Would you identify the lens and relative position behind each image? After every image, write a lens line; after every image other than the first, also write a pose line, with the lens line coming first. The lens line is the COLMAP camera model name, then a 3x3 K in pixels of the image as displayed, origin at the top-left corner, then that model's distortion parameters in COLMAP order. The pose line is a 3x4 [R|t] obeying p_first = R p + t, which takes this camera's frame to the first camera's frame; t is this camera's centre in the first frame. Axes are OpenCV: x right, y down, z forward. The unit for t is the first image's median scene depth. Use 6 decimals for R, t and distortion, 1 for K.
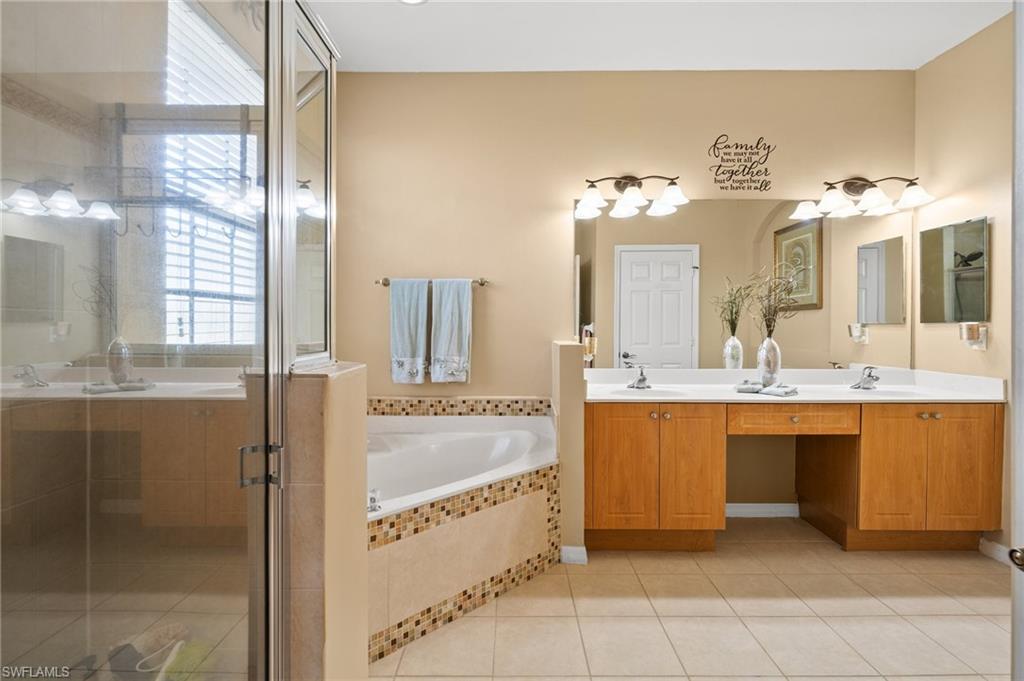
lens RADIAL K [[473.1, 0, 511.3], [0, 473.1, 328.5], [0, 0, 1]] dist [-0.001340, -0.000035]
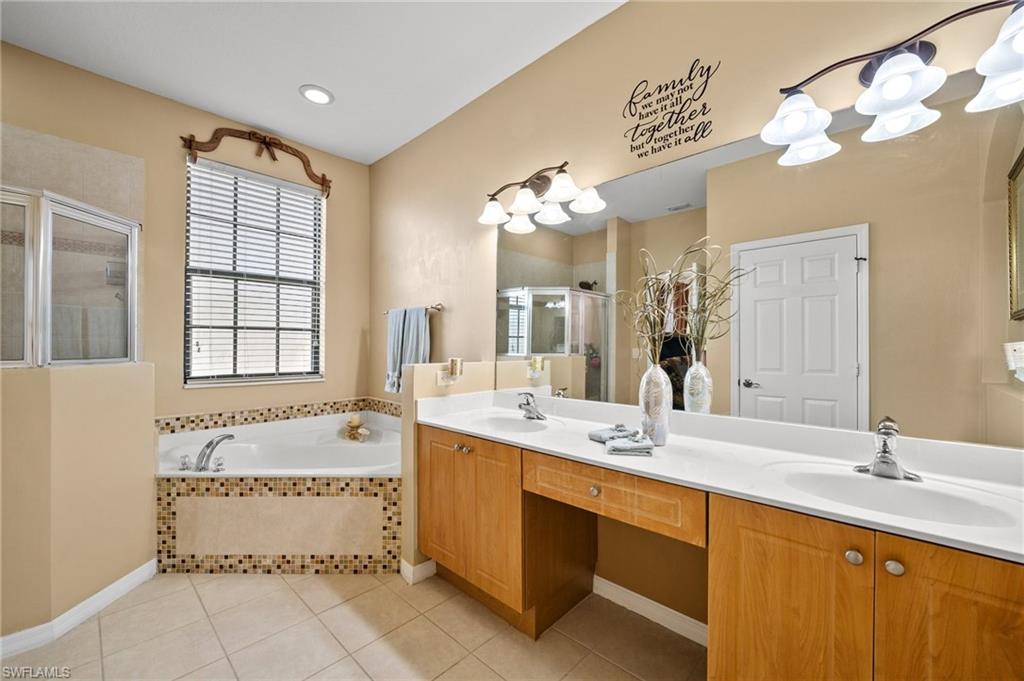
lens RADIAL K [[407.3, 0, 505.5], [0, 407.3, 343.5], [0, 0, 1]] dist [-0.001514, -0.000012]
pose [[0.721946, -0.004591, -0.691934, 0.913984], [-0.004368, 0.999928, -0.011192, -0.002868], [0.691936, 0.011102, 0.721874, 0.518377]]
